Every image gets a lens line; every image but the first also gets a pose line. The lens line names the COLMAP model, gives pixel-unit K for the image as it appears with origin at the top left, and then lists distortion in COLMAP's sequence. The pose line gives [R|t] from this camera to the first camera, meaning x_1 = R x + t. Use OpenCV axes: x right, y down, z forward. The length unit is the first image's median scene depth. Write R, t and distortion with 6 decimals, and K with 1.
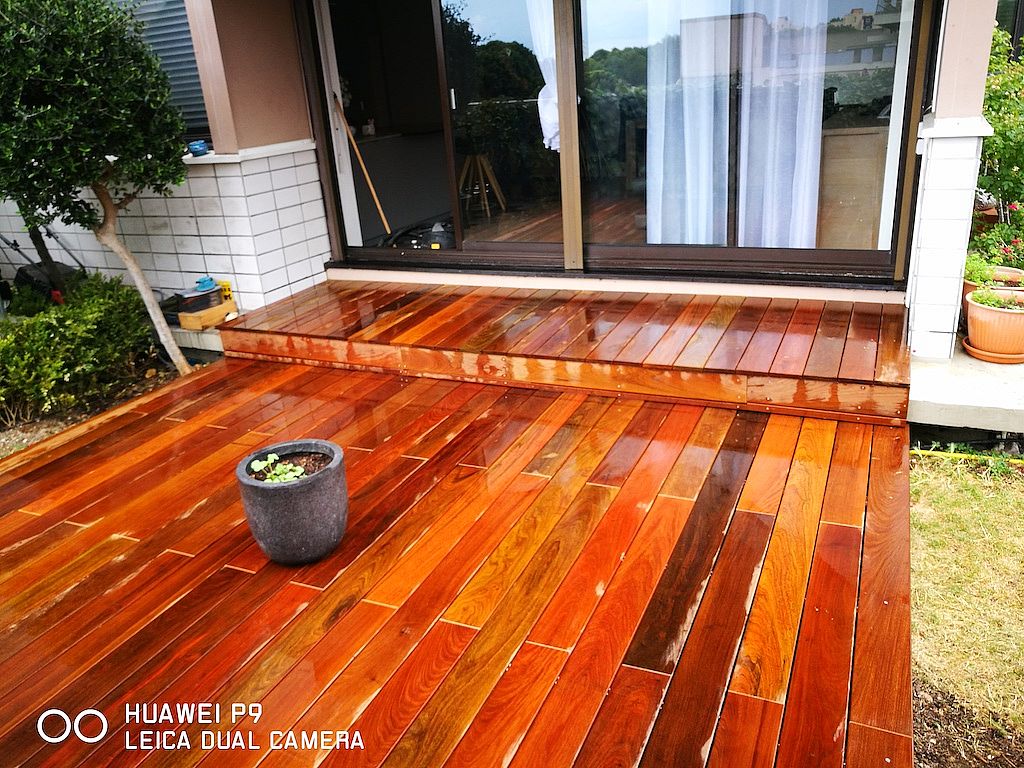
lens RADIAL K [[807.7, 0, 512.0], [0, 807.7, 384.0], [0, 0, 1]] dist [-0.005047, 0.003559]
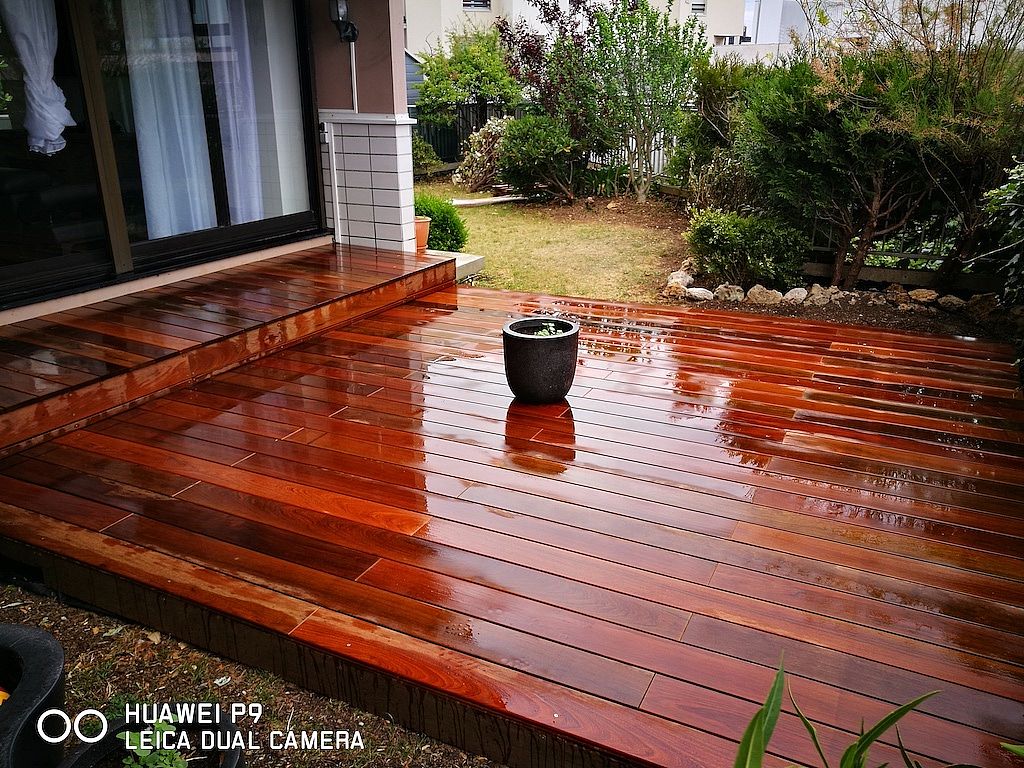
lens RADIAL K [[804.4, 0, 512.0], [0, 804.4, 384.0], [0, 0, 1]] dist [-0.044162, -0.001246]
pose [[0.042309, -0.271955, 0.961379, -1.011672], [0.357794, 0.902547, 0.239566, -0.100932], [-0.932842, 0.333840, 0.135490, 0.573493]]
